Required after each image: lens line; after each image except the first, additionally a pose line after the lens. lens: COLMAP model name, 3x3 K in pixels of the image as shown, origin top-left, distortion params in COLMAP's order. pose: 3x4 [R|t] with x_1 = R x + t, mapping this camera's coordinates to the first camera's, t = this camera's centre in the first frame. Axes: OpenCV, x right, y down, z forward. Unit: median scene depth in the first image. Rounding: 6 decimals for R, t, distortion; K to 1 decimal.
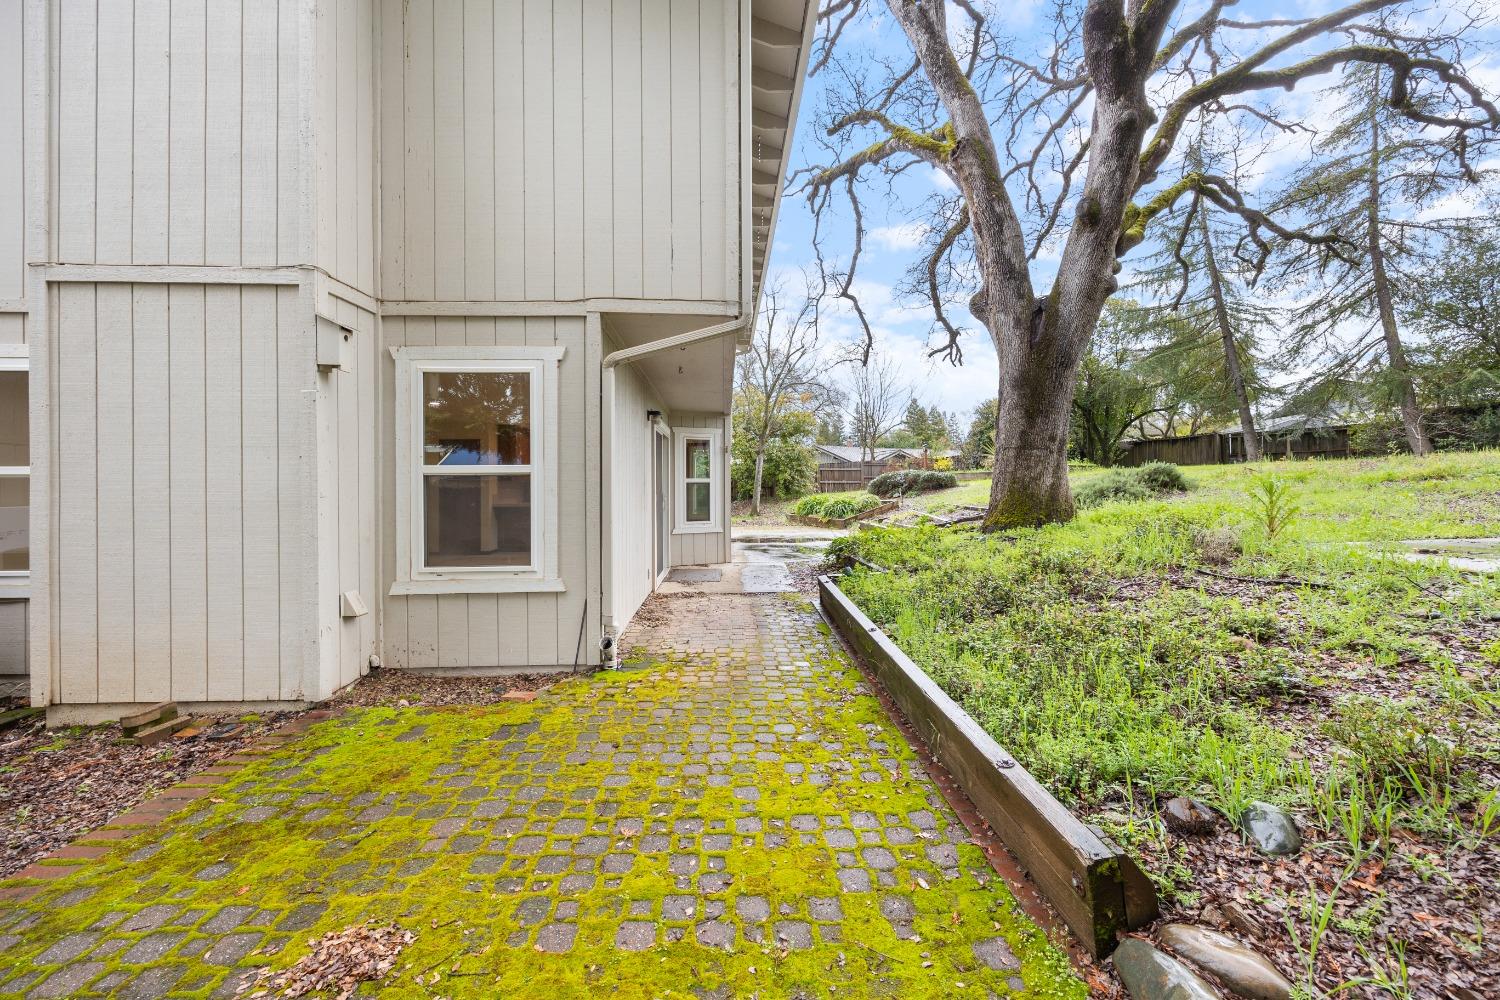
lens RADIAL K [[579.5, 0, 780.8], [0, 579.5, 485.9], [0, 0, 1]] dist [-0.003671, 0.000246]
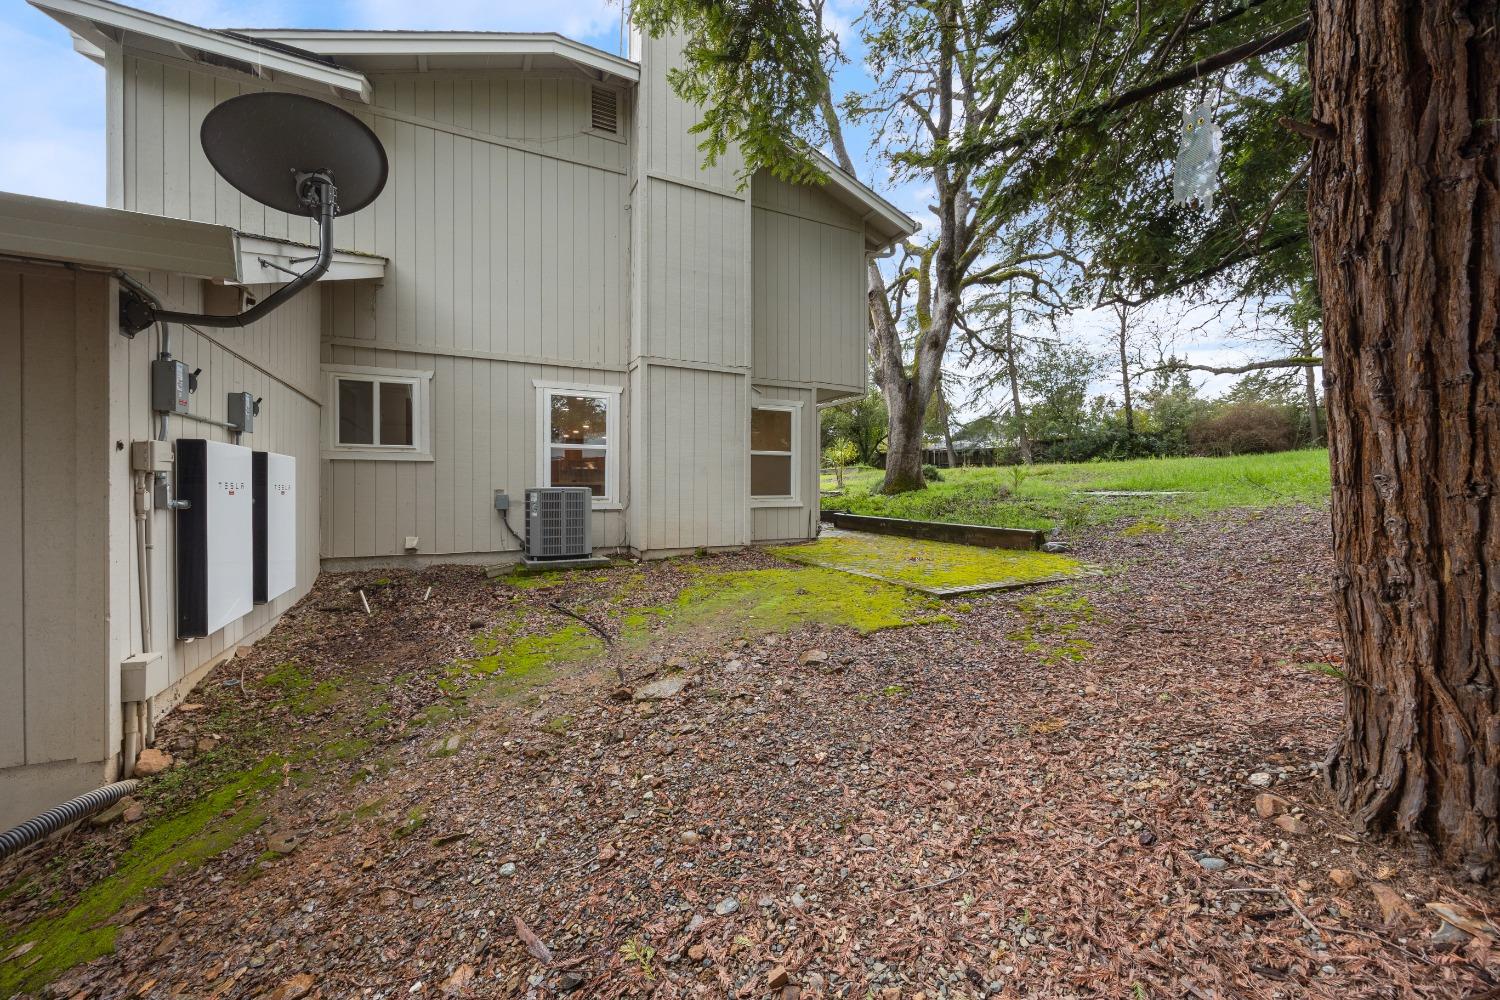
lens RADIAL K [[579.5, 0, 741.4], [0, 579.5, 495.9], [0, 0, 1]] dist [-0.003671, 0.000246]
pose [[0.914842, 0.003786, 0.403795, -0.435914], [-0.006500, 0.999965, 0.005353, 0.036106], [-0.403761, -0.007522, 0.914834, -0.292585]]
